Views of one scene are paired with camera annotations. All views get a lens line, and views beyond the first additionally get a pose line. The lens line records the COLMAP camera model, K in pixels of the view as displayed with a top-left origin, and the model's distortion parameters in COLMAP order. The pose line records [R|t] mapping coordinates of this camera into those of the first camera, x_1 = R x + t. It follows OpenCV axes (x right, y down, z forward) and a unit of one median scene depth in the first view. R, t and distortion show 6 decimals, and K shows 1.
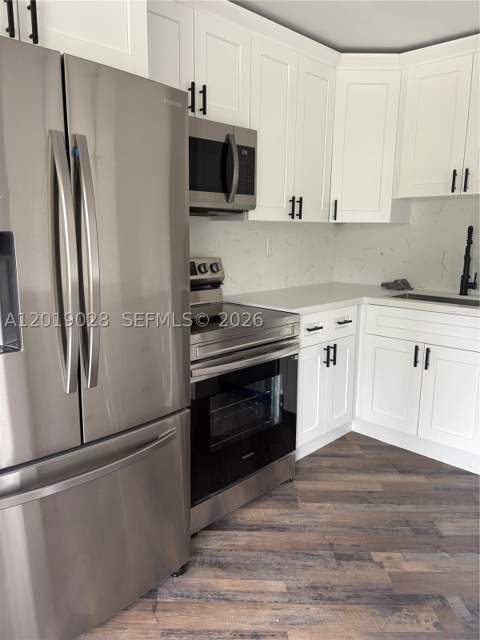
lens RADIAL K [[484.5, 0, 234.2], [0, 484.5, 320.6], [0, 0, 1]] dist [0.046419, -0.039218]
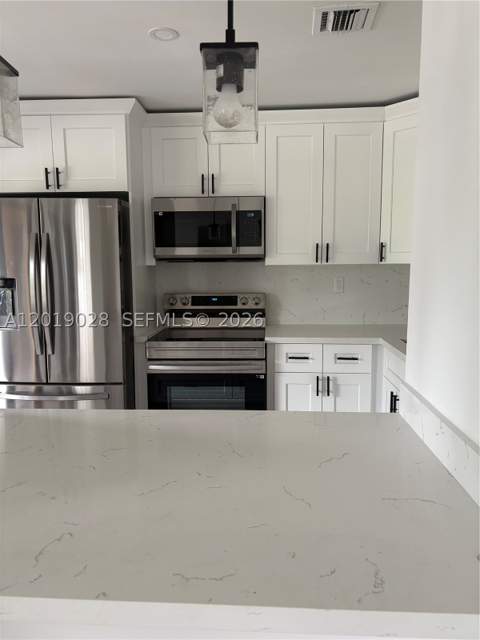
lens RADIAL K [[490.2, 0, 237.8], [0, 490.2, 325.6], [0, 0, 1]] dist [0.015419, 0.007013]
pose [[0.664719, 0.093887, -0.741171, 0.919116], [-0.127135, 0.991817, 0.011617, -0.054590], [0.736197, 0.086507, 0.671216, 0.102088]]
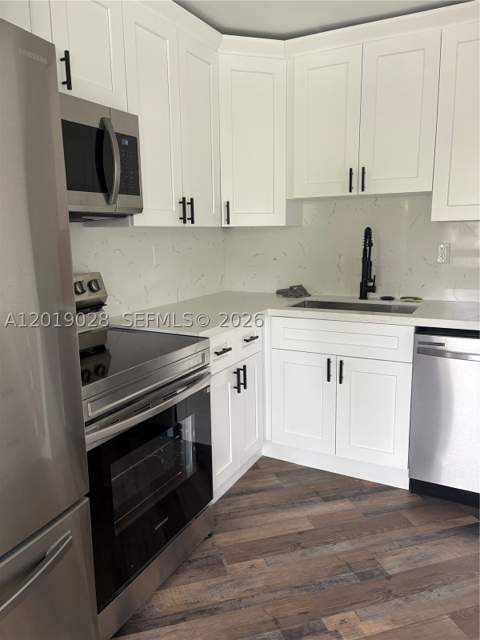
lens RADIAL K [[484.5, 0, 234.2], [0, 484.5, 320.6], [0, 0, 1]] dist [0.046419, -0.039218]
pose [[0.960186, -0.075542, 0.268953, -0.040152], [0.077120, 0.997011, 0.004709, -0.039544], [-0.268504, 0.016220, 0.963142, 0.169922]]
